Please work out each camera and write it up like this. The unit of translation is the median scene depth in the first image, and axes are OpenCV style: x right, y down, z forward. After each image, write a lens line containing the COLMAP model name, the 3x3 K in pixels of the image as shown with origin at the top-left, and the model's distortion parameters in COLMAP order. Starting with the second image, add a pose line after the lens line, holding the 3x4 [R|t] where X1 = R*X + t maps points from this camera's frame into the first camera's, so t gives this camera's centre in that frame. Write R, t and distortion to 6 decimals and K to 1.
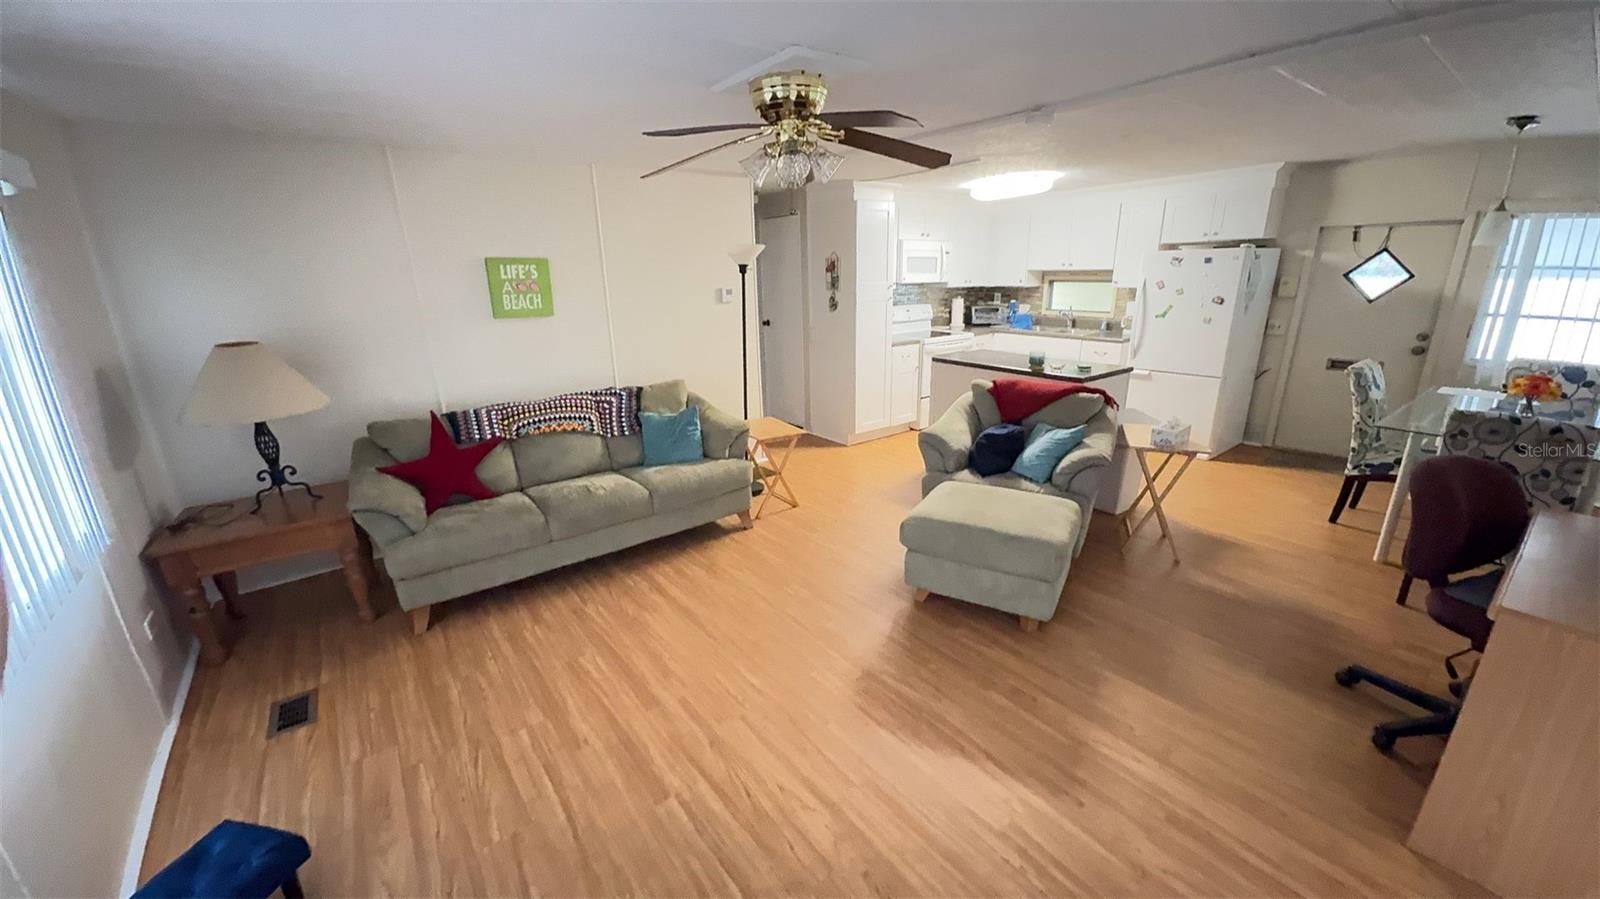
lens RADIAL K [[604.7, 0, 800.0], [0, 604.7, 449.5], [0, 0, 1]] dist [0.000624, 0.000216]
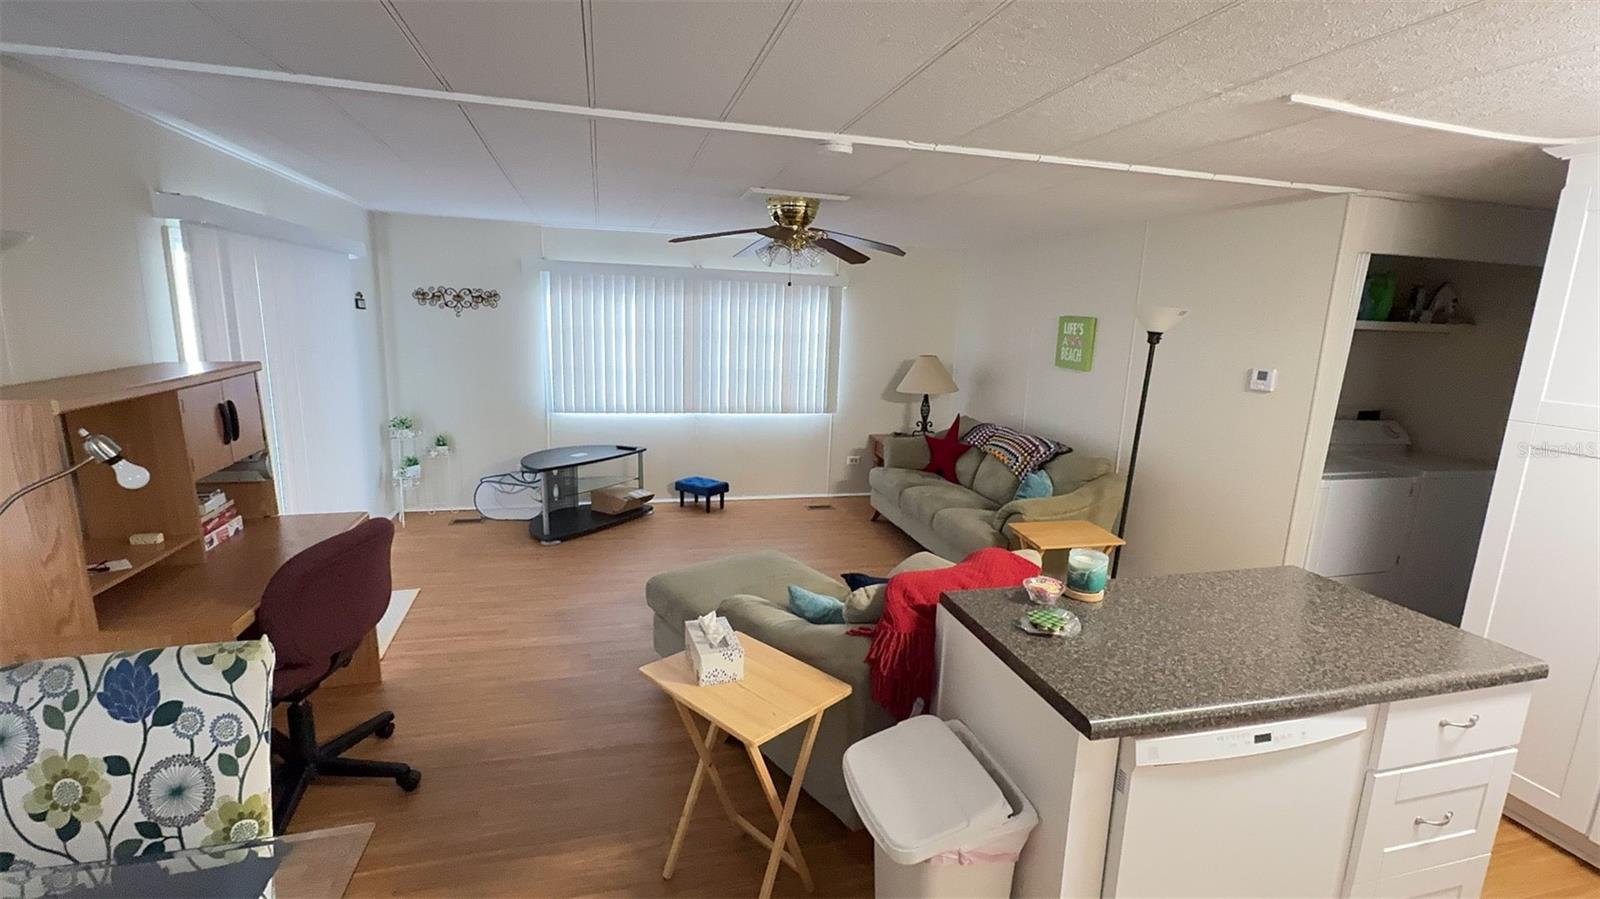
lens RADIAL K [[705.8, 0, 800.0], [0, 705.8, 449.5], [0, 0, 1]] dist [0.000907, 0.000048]
pose [[-0.379901, 0.185687, -0.906199, 0.808863], [-0.293573, 0.904798, 0.308473, -0.288710], [0.877206, 0.383225, -0.289221, 0.849104]]
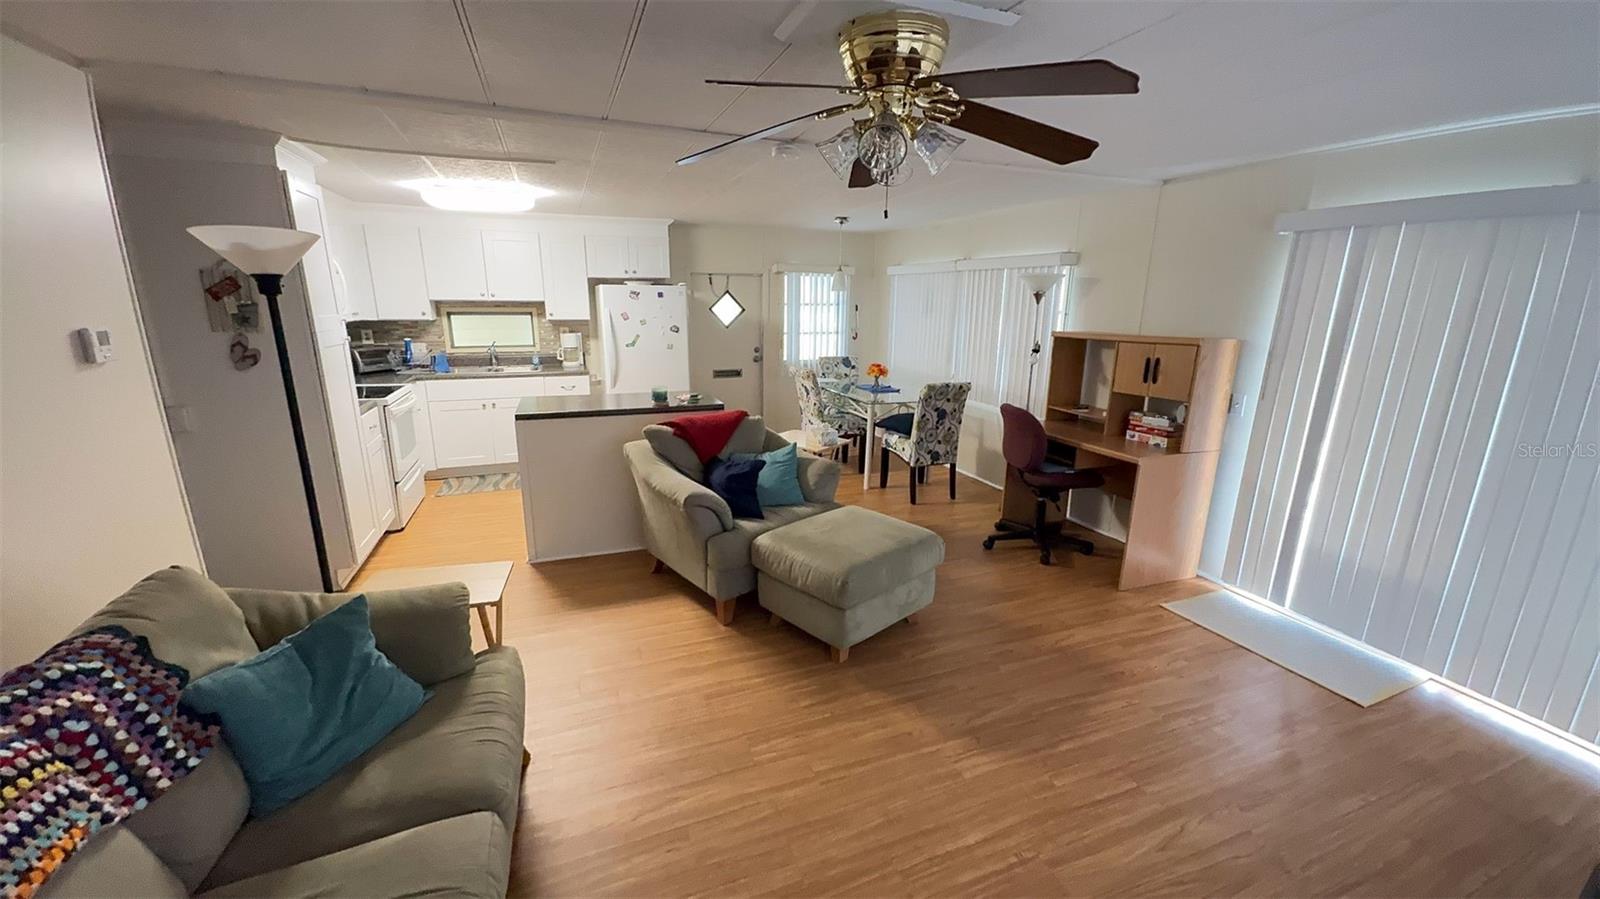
lens RADIAL K [[604.7, 0, 800.0], [0, 604.7, 449.5], [0, 0, 1]] dist [0.000624, 0.000216]
pose [[0.279782, -0.210673, 0.936664, -0.400342], [0.260139, 0.955765, 0.137265, -0.127795], [-0.924148, 0.205259, 0.322210, 0.469599]]
